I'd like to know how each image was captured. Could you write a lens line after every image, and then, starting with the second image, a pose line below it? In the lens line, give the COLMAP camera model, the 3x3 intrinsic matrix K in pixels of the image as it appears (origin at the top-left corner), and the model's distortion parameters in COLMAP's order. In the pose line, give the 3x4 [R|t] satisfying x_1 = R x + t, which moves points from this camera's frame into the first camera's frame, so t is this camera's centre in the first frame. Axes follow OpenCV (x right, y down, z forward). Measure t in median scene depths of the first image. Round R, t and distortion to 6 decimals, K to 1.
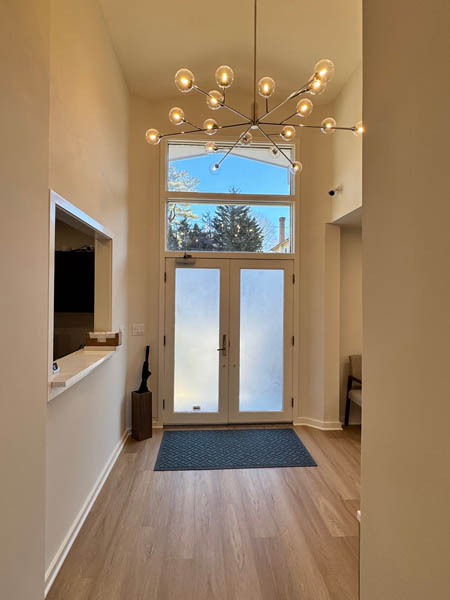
lens RADIAL K [[346.4, 0, 234.7], [0, 346.4, 297.7], [0, 0, 1]] dist [0.002676, 0.000738]
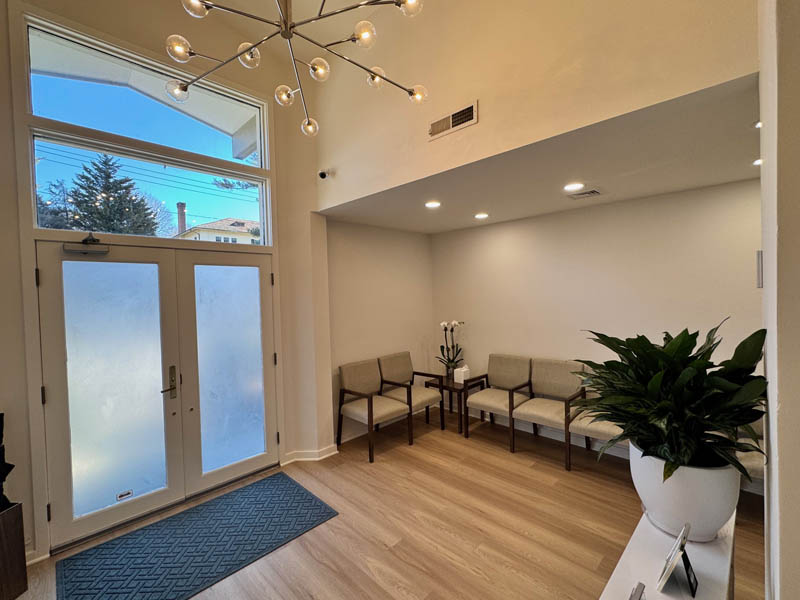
lens RADIAL K [[349.7, 0, 400.0], [0, 349.7, 300.0], [0, 0, 1]] dist [-0.000793, 0.000483]
pose [[0.766918, -0.042829, 0.640314, -0.117207], [0.034292, 0.999080, 0.025754, -0.018728], [-0.640828, 0.002206, 0.767681, 0.226943]]
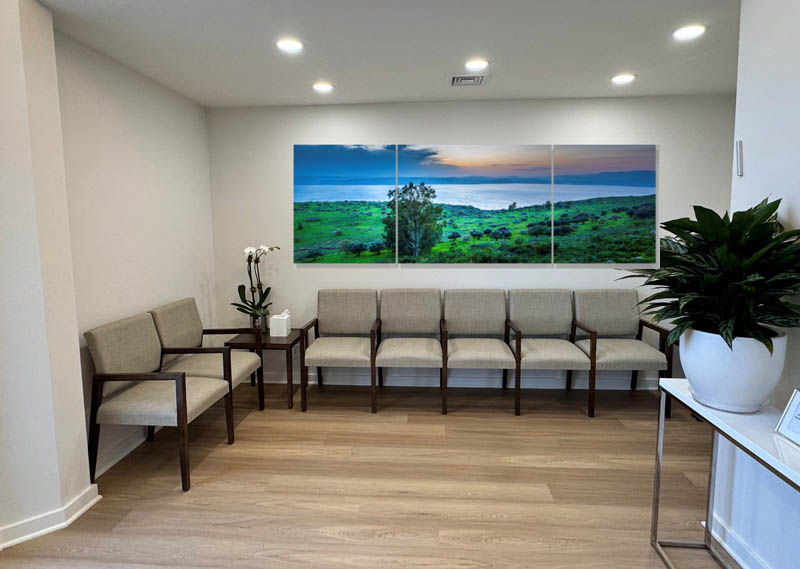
lens RADIAL K [[456.7, 0, 393.7], [0, 456.7, 265.8], [0, 0, 1]] dist [0.000259, 0.001116]
pose [[0.167070, -0.095375, 0.981321, -0.172340], [0.013984, 0.995439, 0.094367, 0.037314], [-0.985846, -0.002043, 0.167642, 0.538492]]
